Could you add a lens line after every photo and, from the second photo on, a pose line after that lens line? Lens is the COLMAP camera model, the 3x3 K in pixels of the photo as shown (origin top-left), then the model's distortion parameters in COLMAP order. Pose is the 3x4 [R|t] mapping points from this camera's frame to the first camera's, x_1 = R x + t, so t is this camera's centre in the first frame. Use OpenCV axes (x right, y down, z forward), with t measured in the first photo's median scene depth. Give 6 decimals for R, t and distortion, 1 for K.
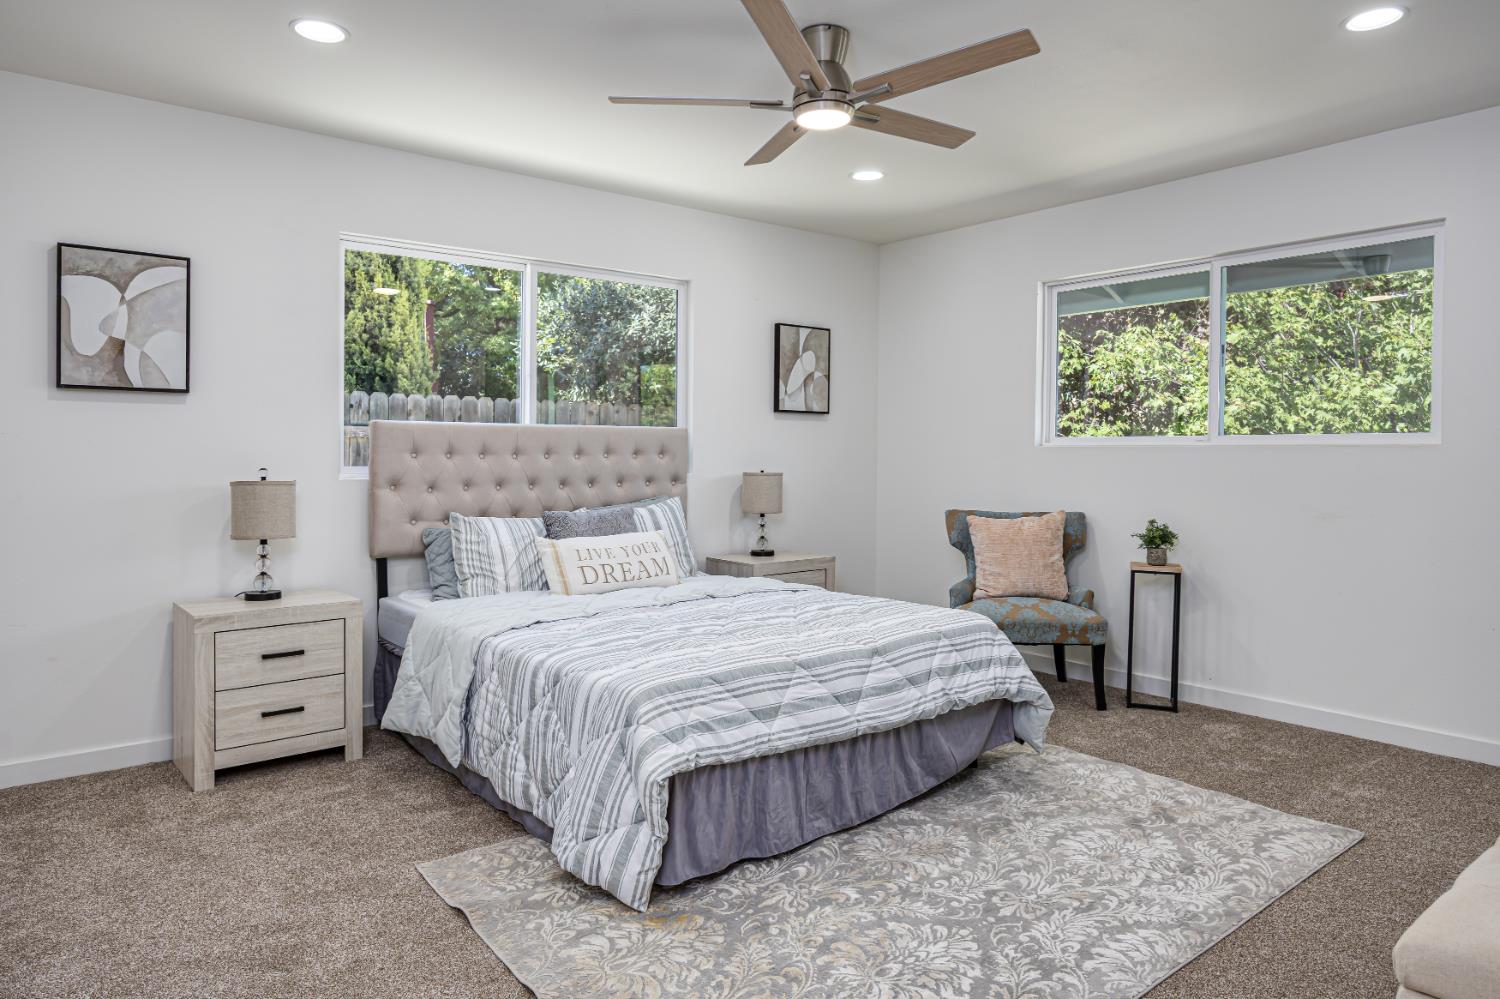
lens RADIAL K [[915.2, 0, 746.8], [0, 915.2, 479.3], [0, 0, 1]] dist [-0.014974, -0.000263]
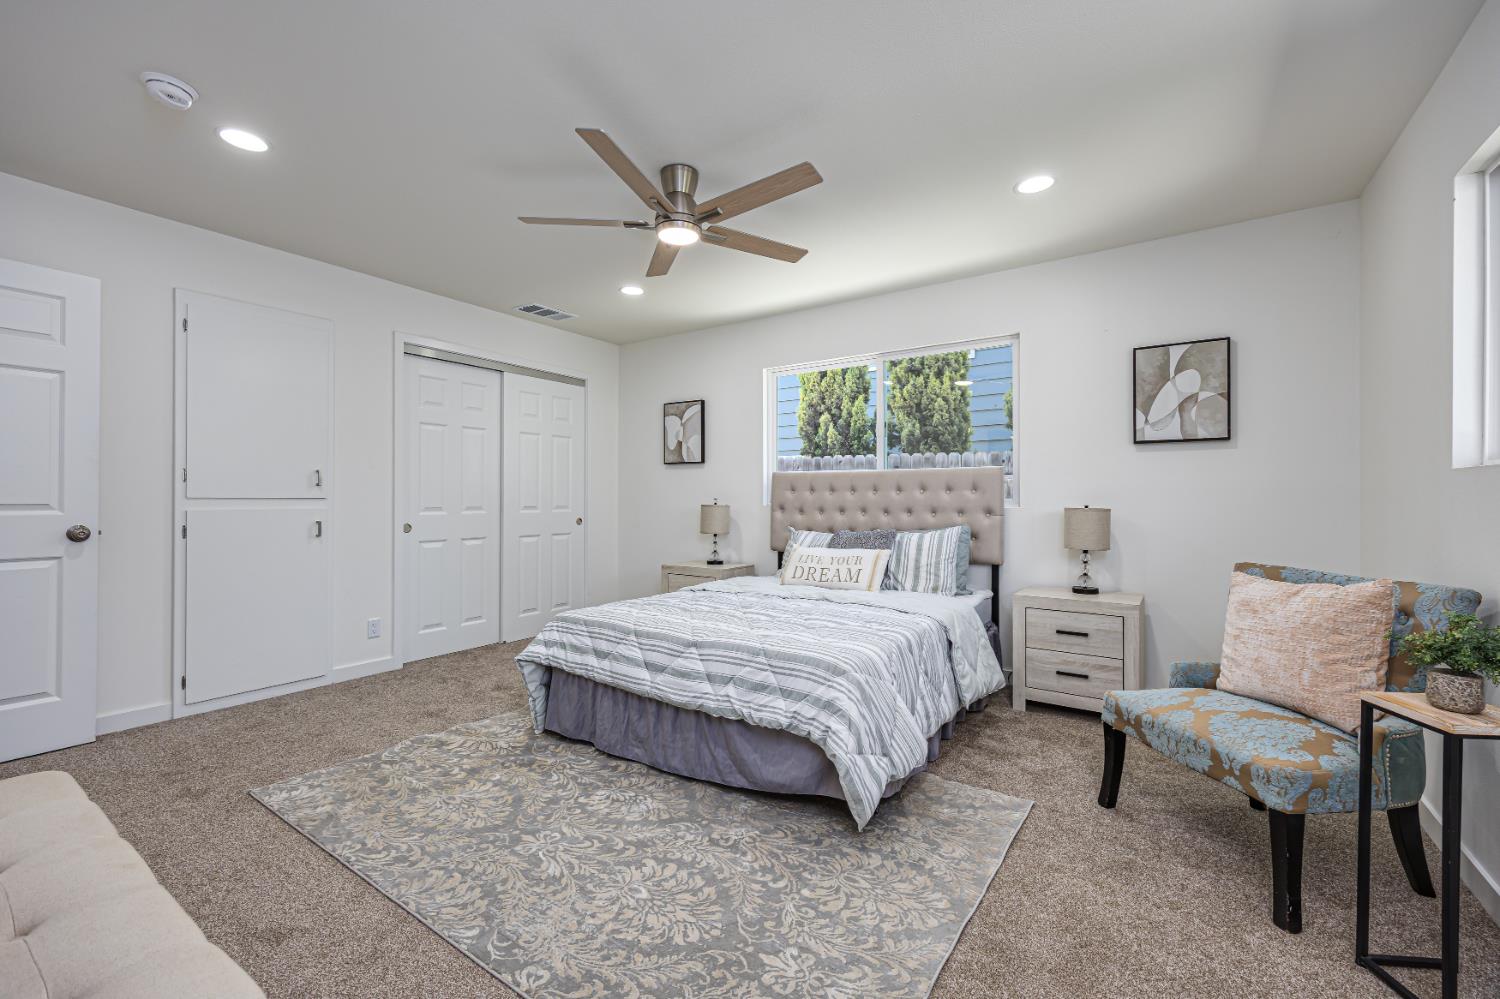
lens RADIAL K [[617.9, 0, 750.0], [0, 617.9, 499.5], [0, 0, 1]] dist [0.001680, 0.000077]
pose [[0.290011, 0.002578, -0.957020, 0.630476], [-0.027369, 0.999610, -0.005601, -0.003212], [0.956632, 0.027817, 0.289969, 0.538511]]
